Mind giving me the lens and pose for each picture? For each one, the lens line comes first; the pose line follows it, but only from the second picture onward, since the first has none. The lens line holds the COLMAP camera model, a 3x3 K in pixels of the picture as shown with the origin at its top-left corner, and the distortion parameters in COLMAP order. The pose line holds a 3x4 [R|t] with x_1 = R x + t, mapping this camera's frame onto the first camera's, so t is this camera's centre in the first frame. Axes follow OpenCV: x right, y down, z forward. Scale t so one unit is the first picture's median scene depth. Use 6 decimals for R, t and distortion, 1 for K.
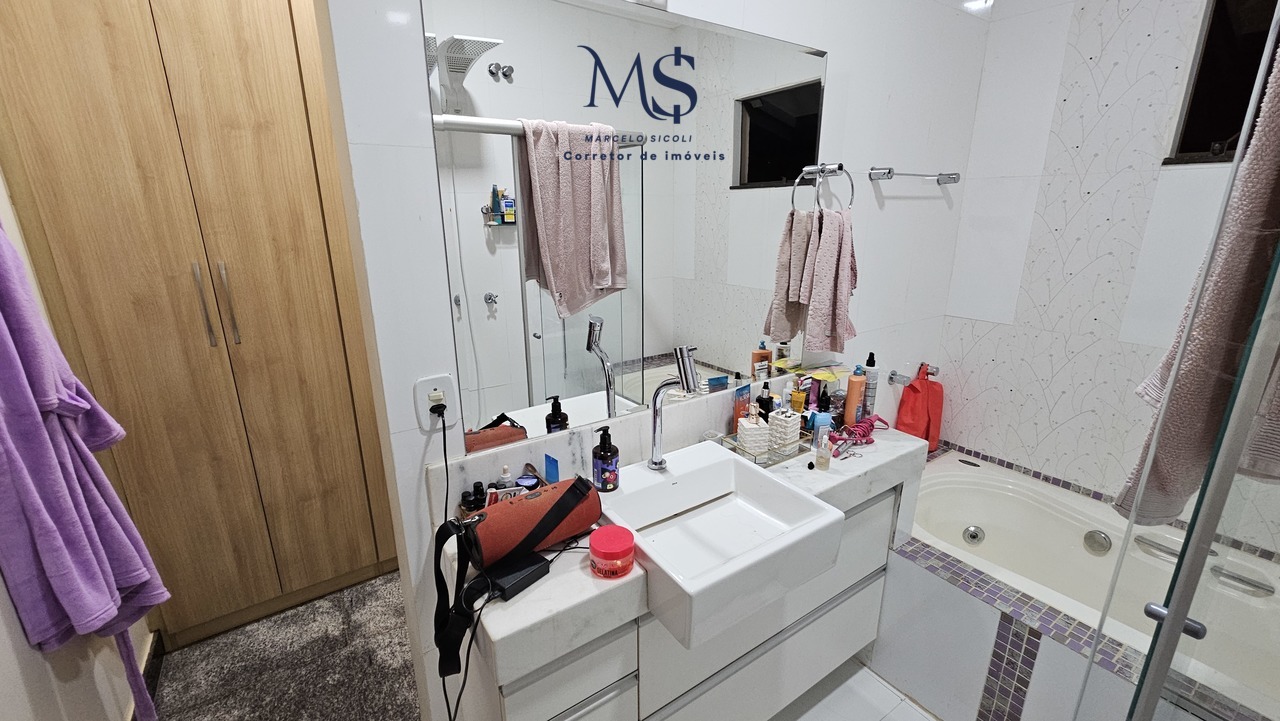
lens RADIAL K [[522.8, 0, 639.1], [0, 522.8, 357.5], [0, 0, 1]] dist [0.000868, 0.000541]
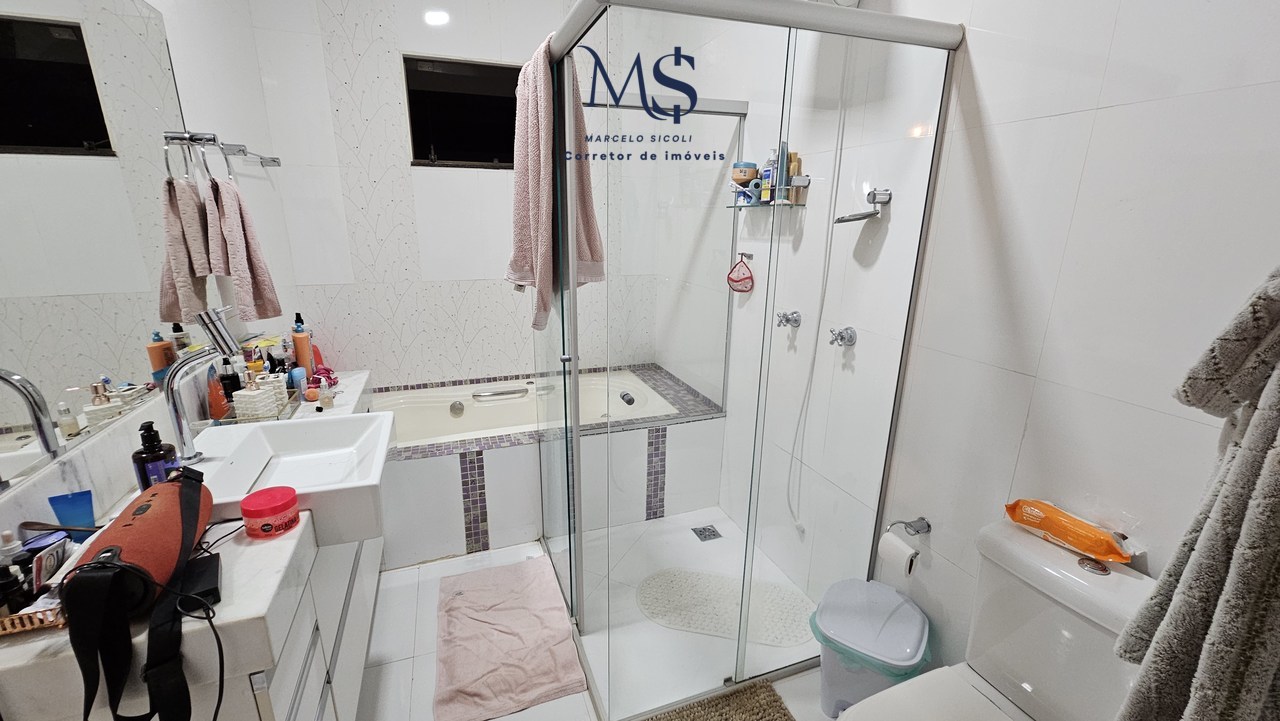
lens RADIAL K [[522.8, 0, 631.4], [0, 522.8, 360.4], [0, 0, 1]] dist [0.000868, 0.000541]
pose [[0.247850, -0.253305, 0.935097, -0.483633], [0.254474, 0.948343, 0.189444, 0.061332], [-0.934780, 0.191005, 0.299506, 0.023116]]
